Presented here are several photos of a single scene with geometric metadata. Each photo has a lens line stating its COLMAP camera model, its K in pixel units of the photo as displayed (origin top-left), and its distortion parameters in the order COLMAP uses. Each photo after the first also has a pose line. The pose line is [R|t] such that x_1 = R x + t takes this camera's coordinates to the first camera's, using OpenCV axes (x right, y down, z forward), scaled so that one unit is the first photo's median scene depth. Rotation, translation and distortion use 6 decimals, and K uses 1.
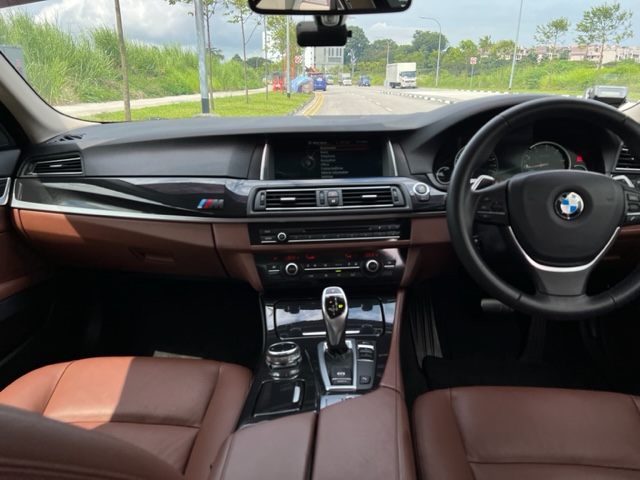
lens RADIAL K [[480.7, 0, 320.0], [0, 480.7, 240.0], [0, 0, 1]] dist [0.063567, -0.062878]
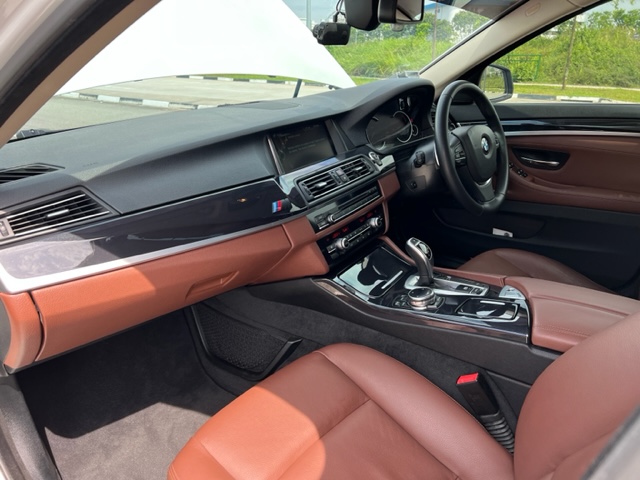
lens RADIAL K [[488.2, 0, 320.0], [0, 488.2, 240.0], [0, 0, 1]] dist [0.061804, -0.069932]
pose [[0.580077, -0.284019, 0.763442, -0.944487], [0.278722, 0.949876, 0.141599, -0.121856], [-0.765392, 0.130650, 0.630163, 0.321520]]
